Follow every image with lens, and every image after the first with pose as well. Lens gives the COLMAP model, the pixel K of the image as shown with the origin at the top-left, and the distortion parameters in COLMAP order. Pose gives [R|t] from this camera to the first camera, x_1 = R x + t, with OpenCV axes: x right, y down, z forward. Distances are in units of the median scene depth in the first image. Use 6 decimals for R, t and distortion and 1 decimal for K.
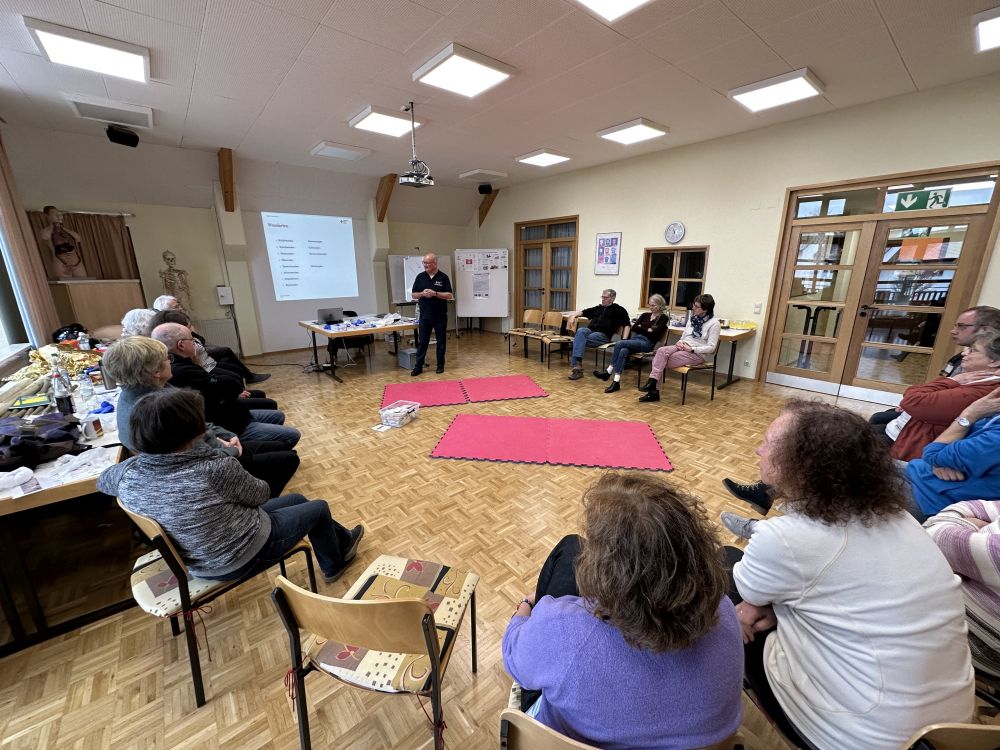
lens RADIAL K [[397.0, 0, 500.0], [0, 397.0, 375.0], [0, 0, 1]] dist [-0.000068, 0.000013]
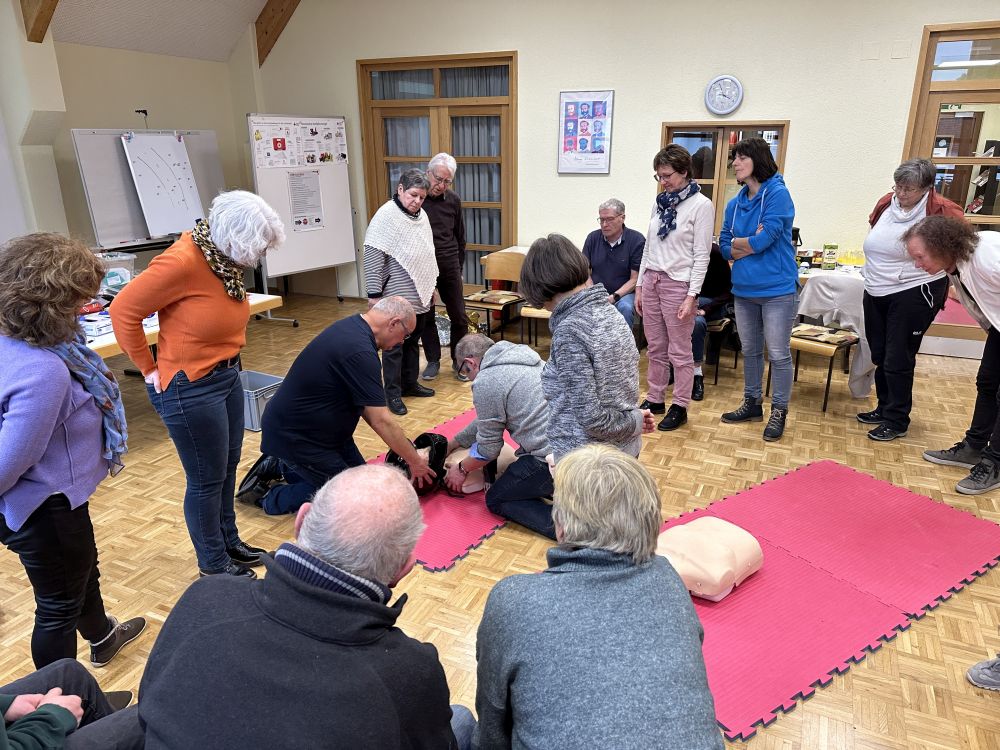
lens RADIAL K [[707.7, 0, 500.0], [0, 707.7, 375.0], [0, 0, 1]] dist [0.057421, -0.111307]
pose [[0.900871, -0.131809, 0.413592, -0.258670], [0.111963, 0.991102, 0.071984, -0.071323], [-0.419400, -0.018542, 0.907612, 0.197705]]
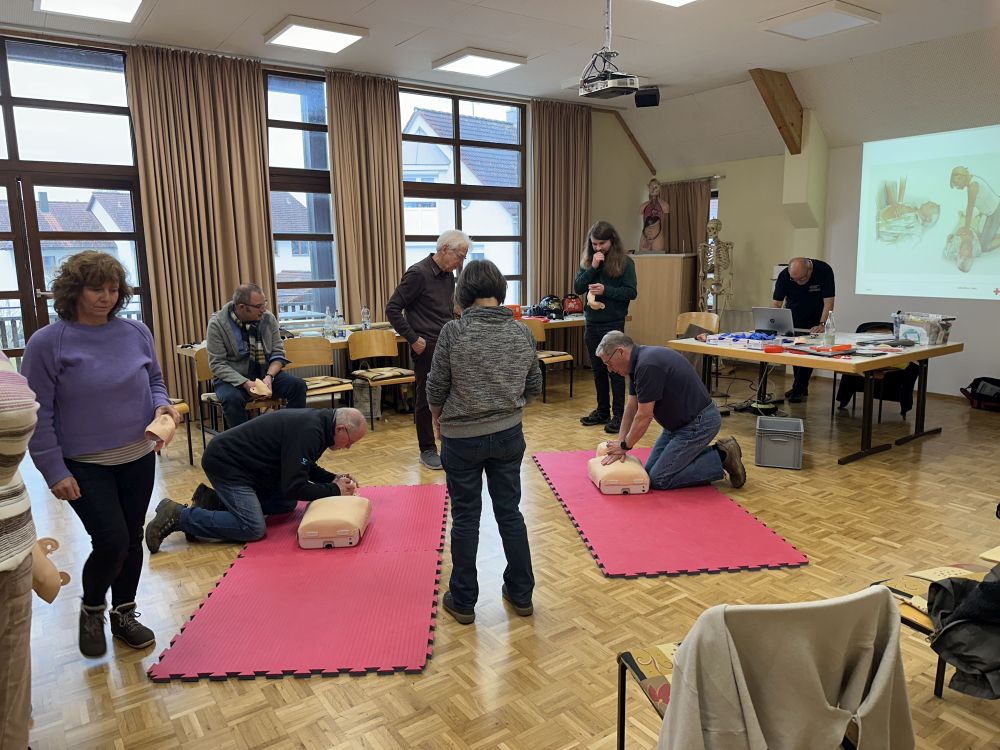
lens RADIAL K [[694.4, 0, 500.0], [0, 694.4, 375.0], [0, 0, 1]] dist [0.119423, -0.150357]
pose [[-0.088211, 0.182020, -0.979330, 0.536563], [-0.251616, 0.947208, 0.198714, -0.160298], [0.963799, 0.263944, -0.037755, 0.611826]]
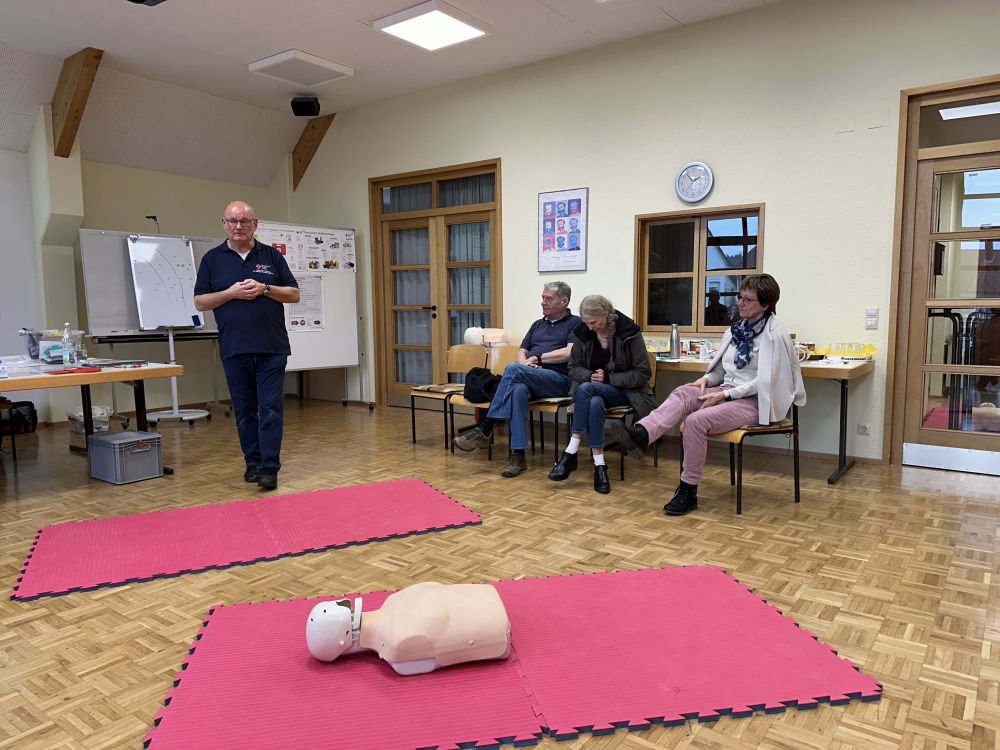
lens RADIAL K [[694.4, 0, 500.0], [0, 694.4, 375.0], [0, 0, 1]] dist [0.119423, -0.150357]
pose [[0.971592, -0.024559, 0.235383, -0.021228], [0.063562, 0.985136, -0.159583, 0.014075], [-0.227965, 0.170011, 0.958712, 0.194758]]
